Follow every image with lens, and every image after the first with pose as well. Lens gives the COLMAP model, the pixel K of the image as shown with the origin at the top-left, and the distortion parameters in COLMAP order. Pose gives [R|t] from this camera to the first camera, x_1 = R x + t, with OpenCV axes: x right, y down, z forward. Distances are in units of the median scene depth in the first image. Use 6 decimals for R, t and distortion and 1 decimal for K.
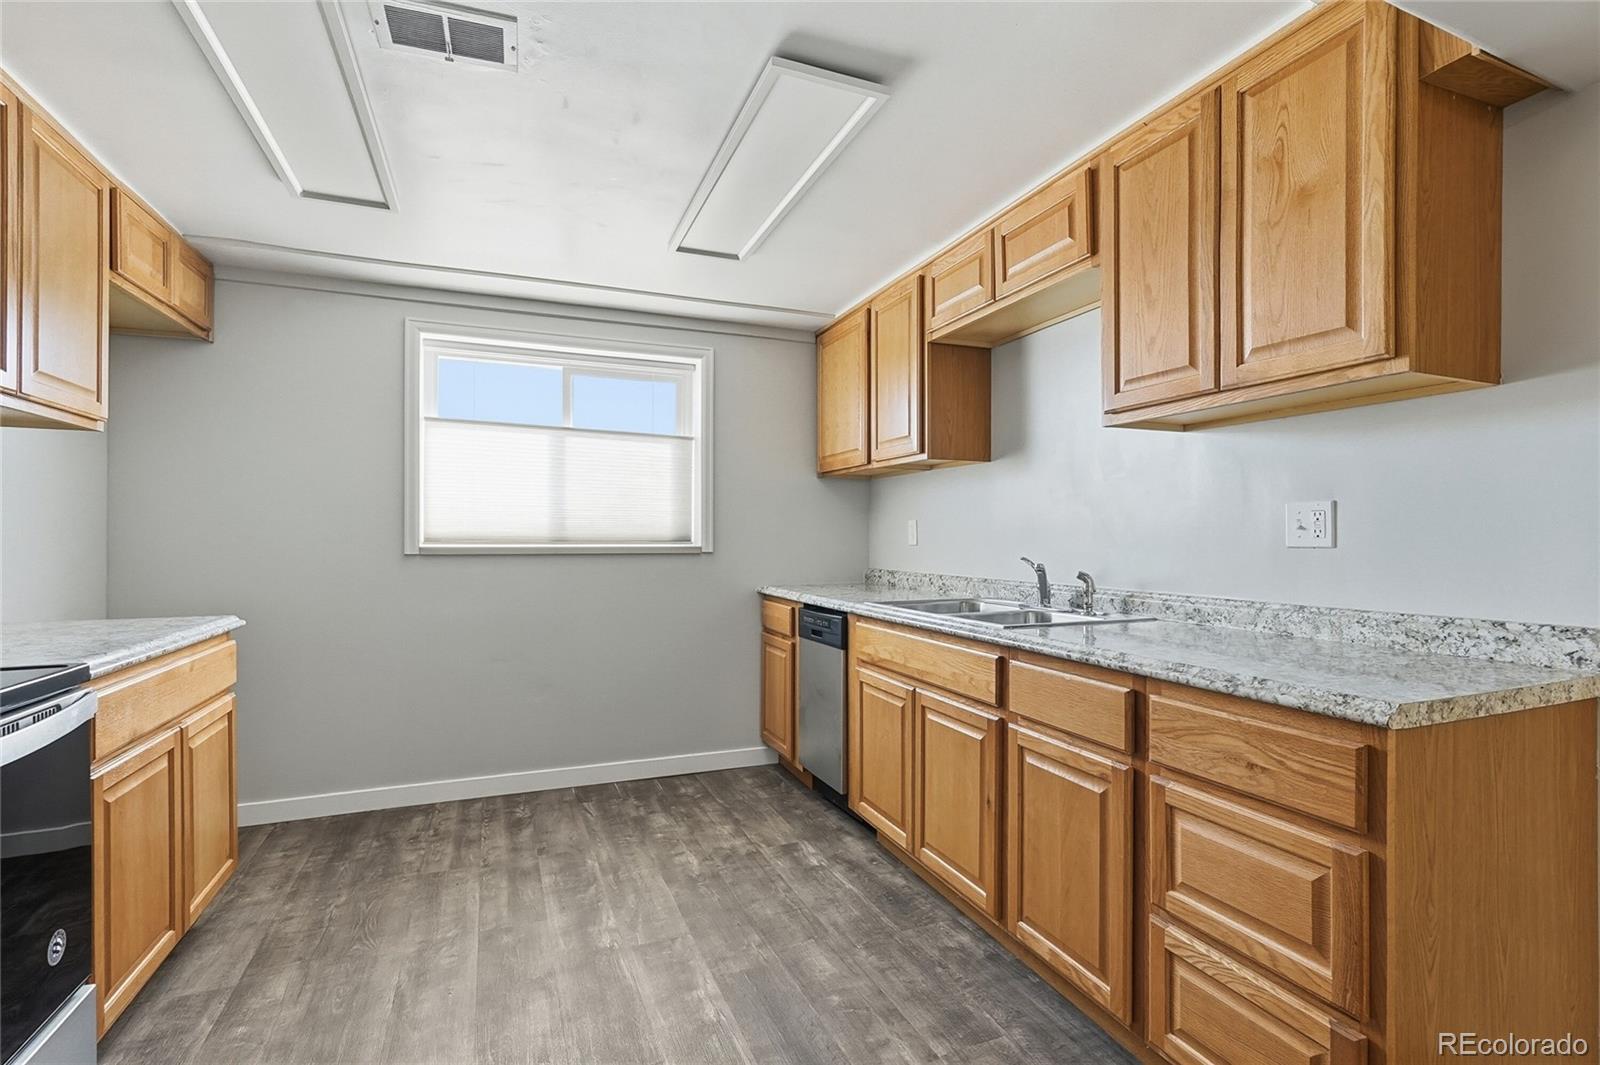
lens RADIAL K [[745.7, 0, 812.7], [0, 745.7, 540.9], [0, 0, 1]] dist [-0.029817, 0.003520]
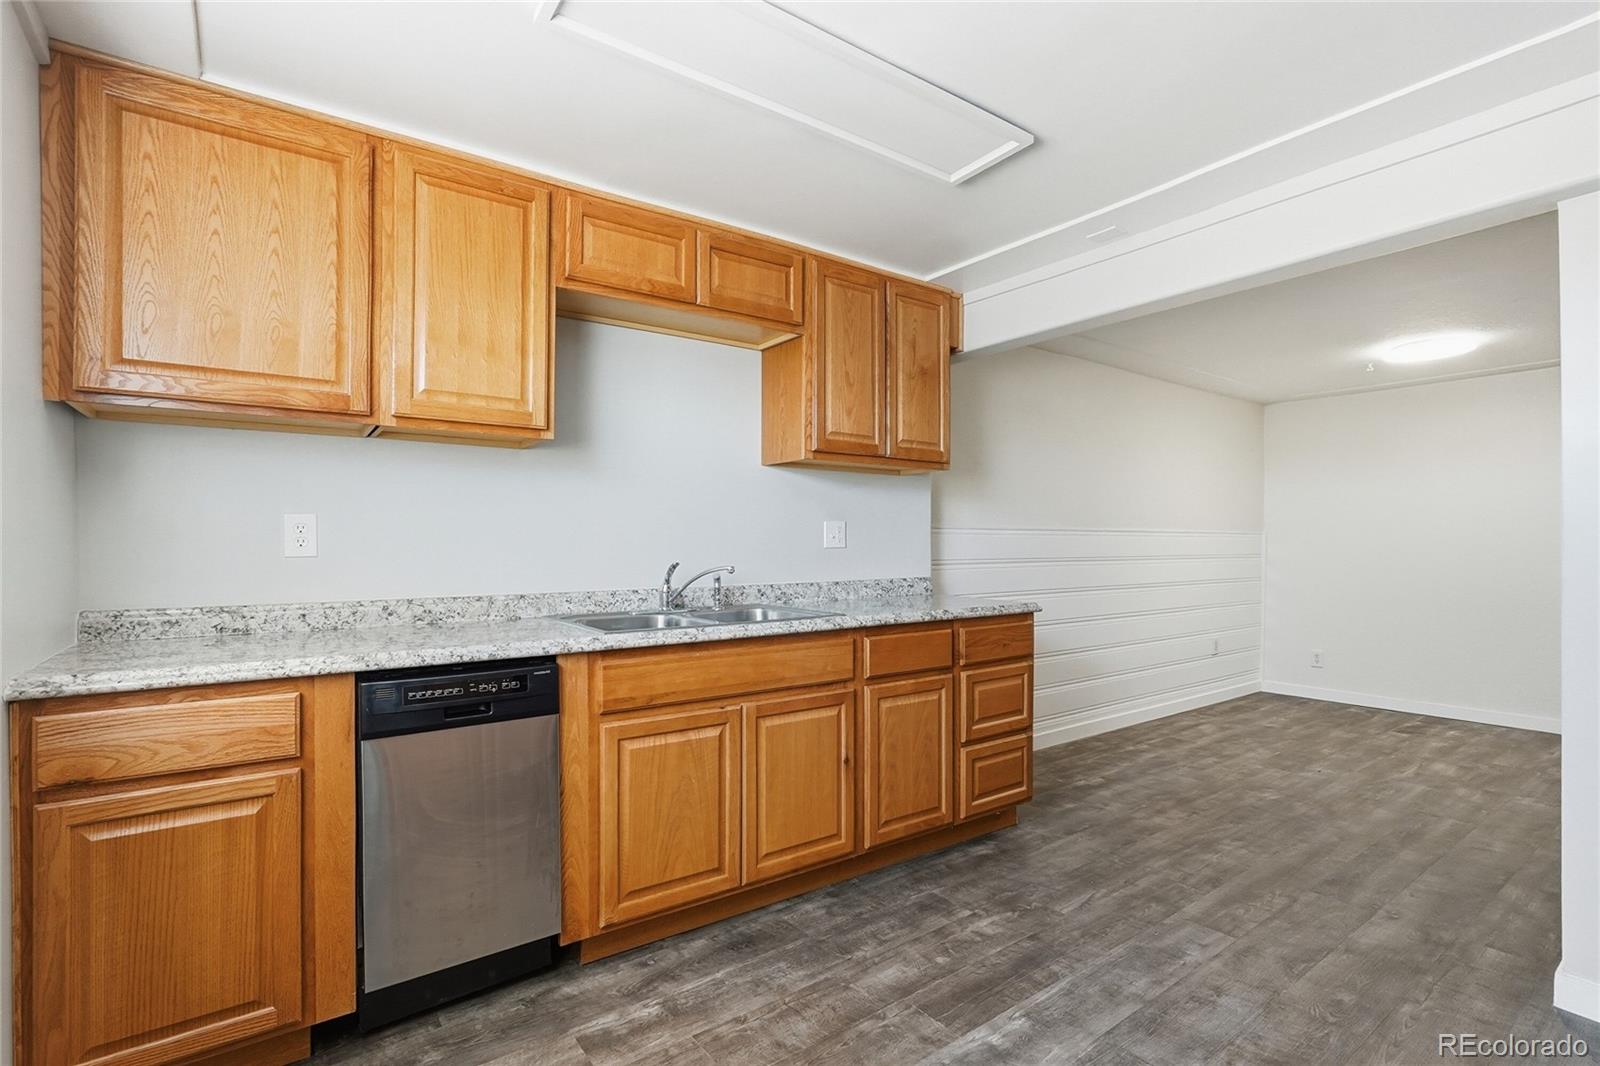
lens RADIAL K [[745.7, 0, 807.1], [0, 745.7, 532.9], [0, 0, 1]] dist [-0.029817, 0.003520]
pose [[-0.221835, -0.015160, 0.974966, -0.712909], [-0.008579, 0.999871, 0.013595, -0.033733], [-0.975046, -0.005349, -0.221937, 1.018401]]
